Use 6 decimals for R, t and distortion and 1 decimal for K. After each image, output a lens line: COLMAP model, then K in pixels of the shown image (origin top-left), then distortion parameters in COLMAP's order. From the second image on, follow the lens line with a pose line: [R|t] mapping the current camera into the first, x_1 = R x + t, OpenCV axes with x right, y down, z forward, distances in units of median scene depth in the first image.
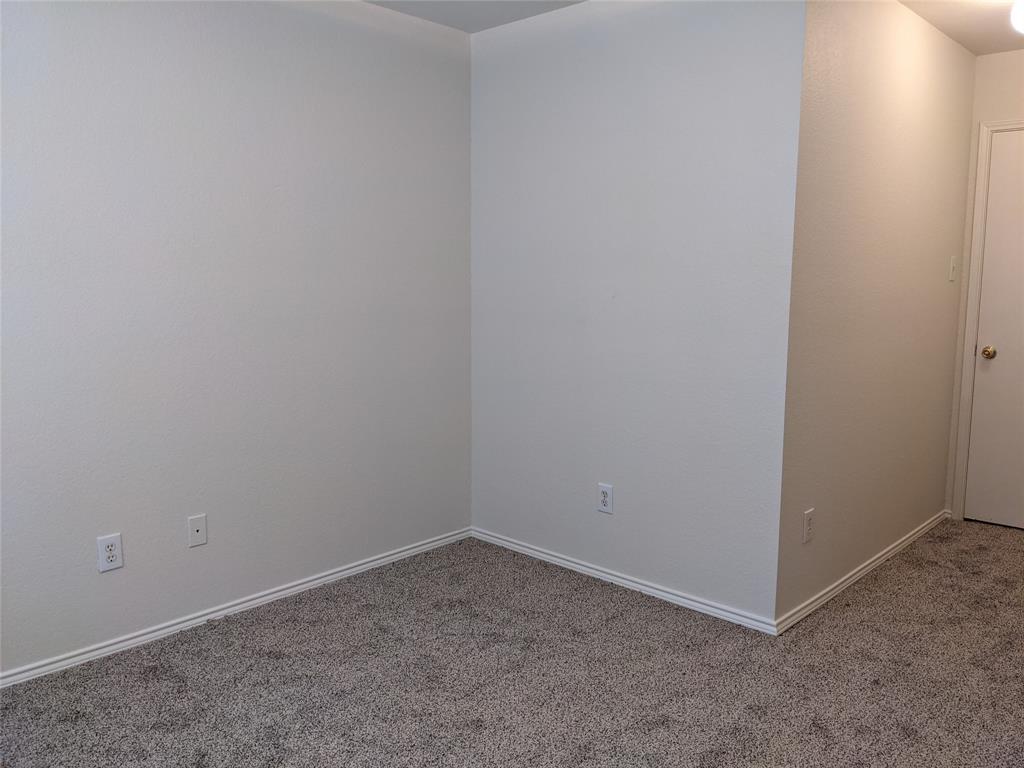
lens RADIAL K [[806.3, 0, 520.9], [0, 806.3, 381.5], [0, 0, 1]] dist [0.061676, -0.098339]
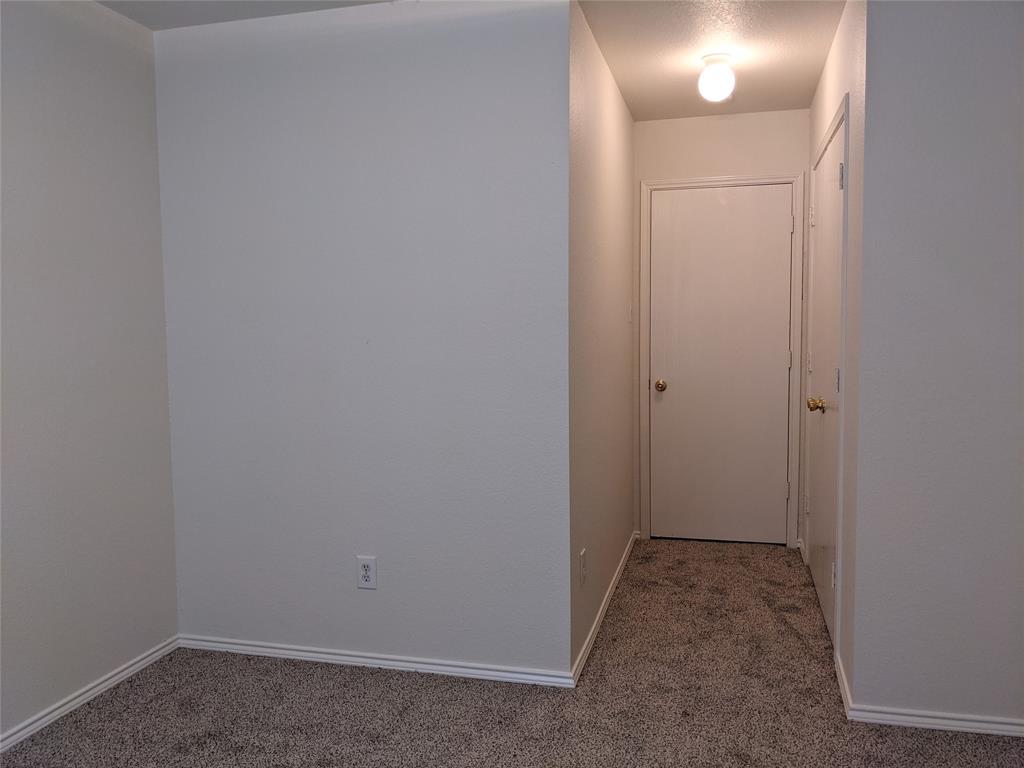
lens RADIAL K [[806.3, 0, 506.3], [0, 806.3, 390.0], [0, 0, 1]] dist [0.061676, -0.098339]
pose [[0.881965, -0.053680, 0.468247, -0.158205], [0.077143, 0.996536, -0.031059, -0.013278], [-0.464958, 0.063515, 0.883051, 0.136629]]
